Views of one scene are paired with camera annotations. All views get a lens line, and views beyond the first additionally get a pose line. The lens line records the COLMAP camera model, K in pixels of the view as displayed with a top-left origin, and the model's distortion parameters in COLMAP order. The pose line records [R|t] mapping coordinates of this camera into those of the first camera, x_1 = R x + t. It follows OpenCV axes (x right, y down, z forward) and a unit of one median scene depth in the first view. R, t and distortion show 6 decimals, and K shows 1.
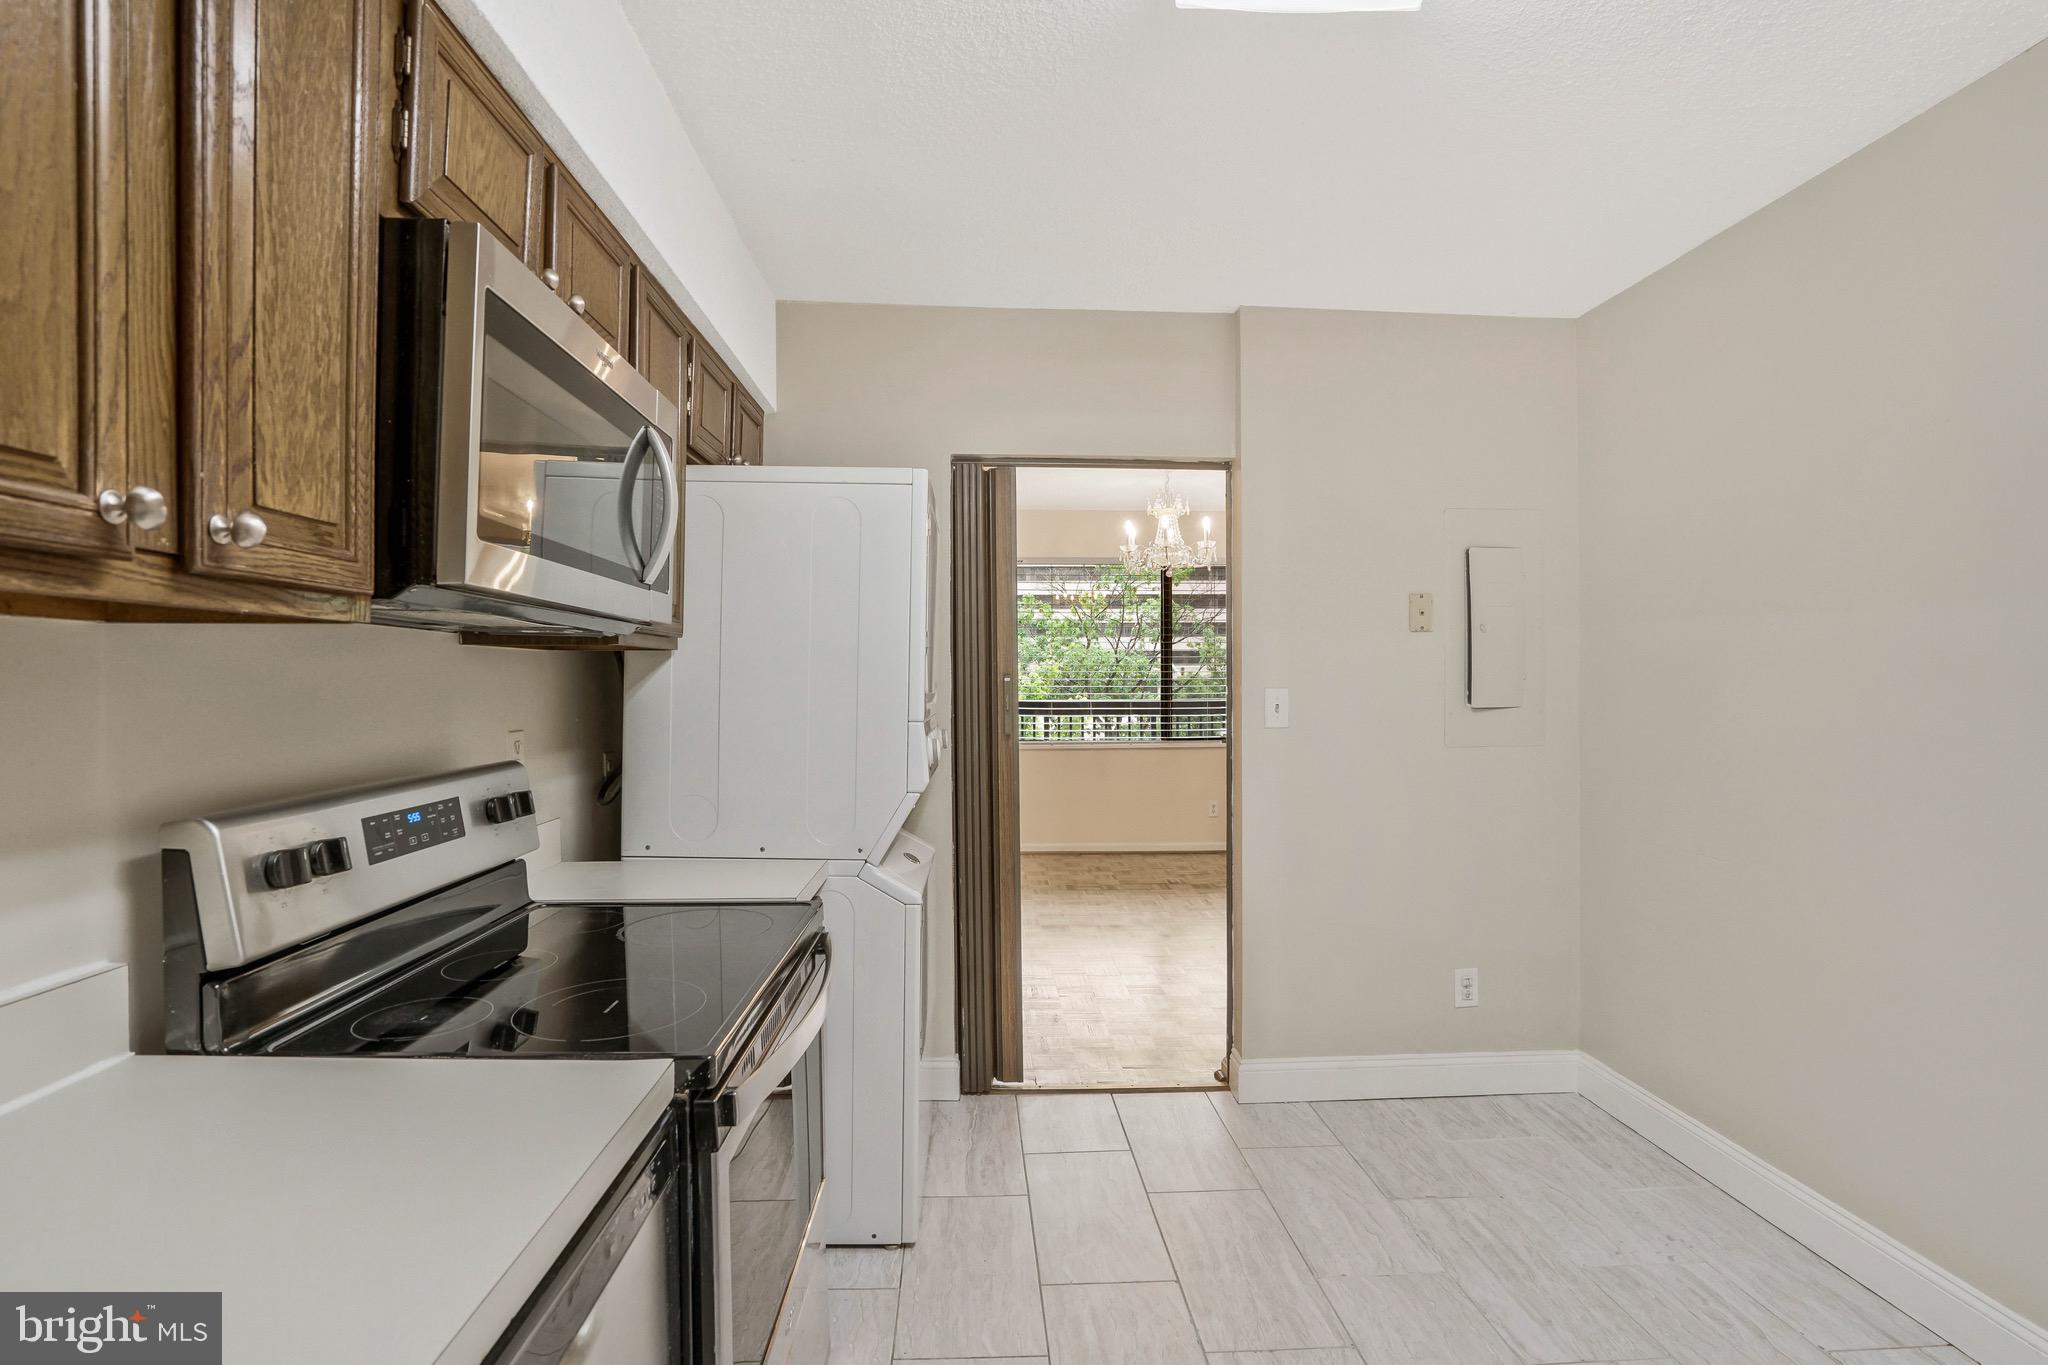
lens RADIAL K [[984.1, 0, 1037.8], [0, 984.1, 676.4], [0, 0, 1]] dist [-0.042603, 0.016636]
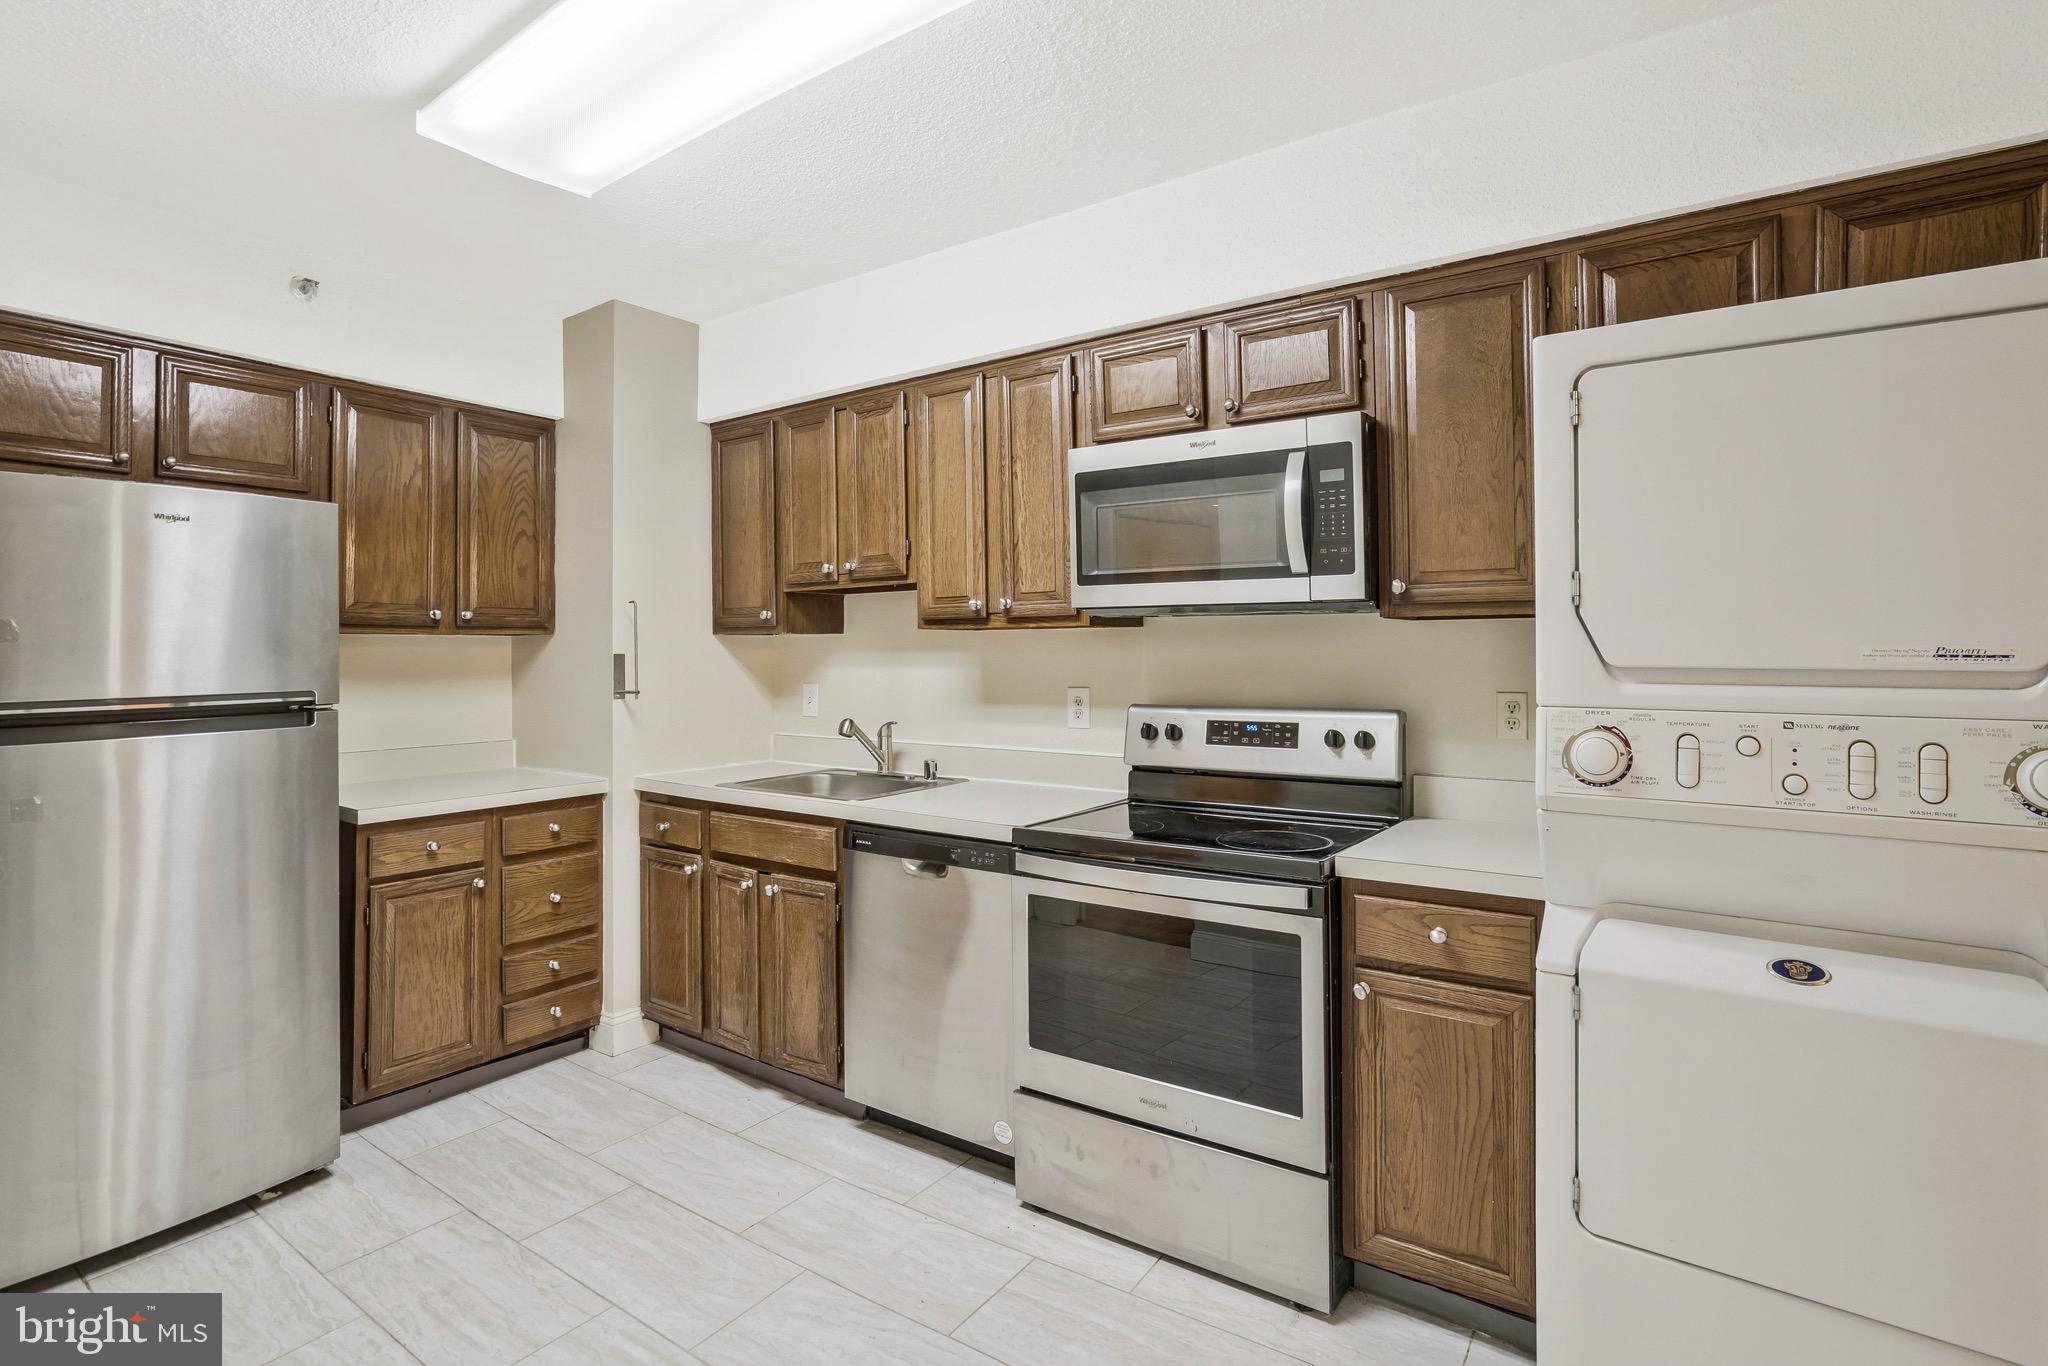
lens RADIAL K [[1021.8, 0, 1002.6], [0, 1021.8, 621.0], [0, 0, 1]] dist [-0.054045, 0.028321]
pose [[-0.638093, -0.013879, -0.769835, 1.135781], [0.011839, 0.999542, -0.027833, 0.000553], [0.769869, -0.026875, -0.637636, 1.981674]]
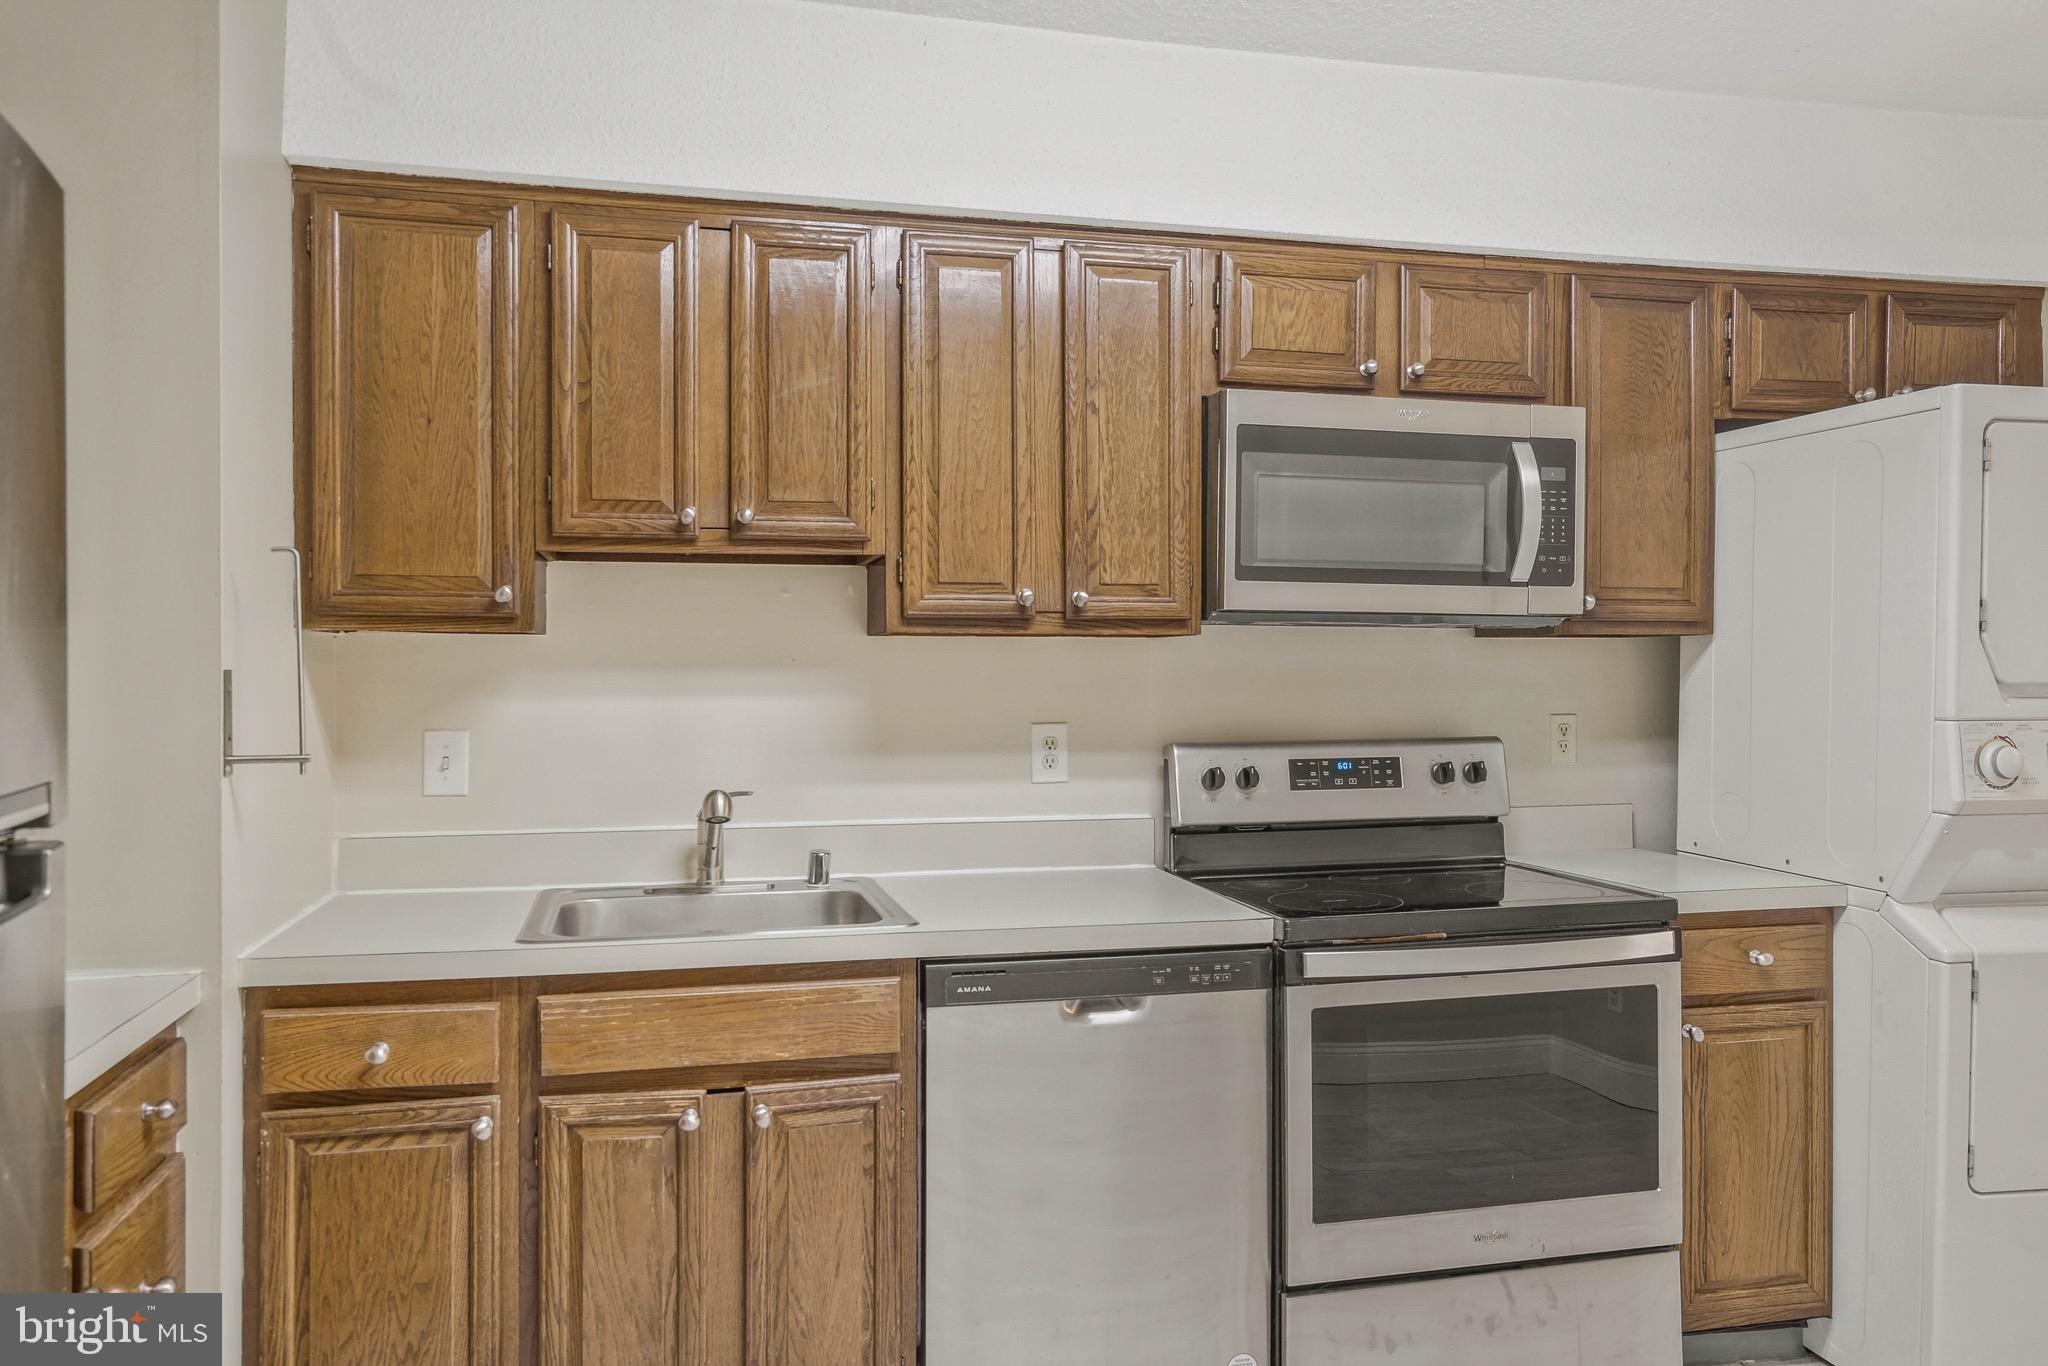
lens RADIAL K [[1451.1, 0, 1025.0], [0, 1451.1, 658.9], [0, 0, 1]] dist [0.003186, 0.008009]
pose [[0.179693, -0.004343, -0.983713, 1.459235], [0.003106, 0.999988, -0.003847, -0.002841], [0.983718, -0.002364, 0.179704, 0.182303]]
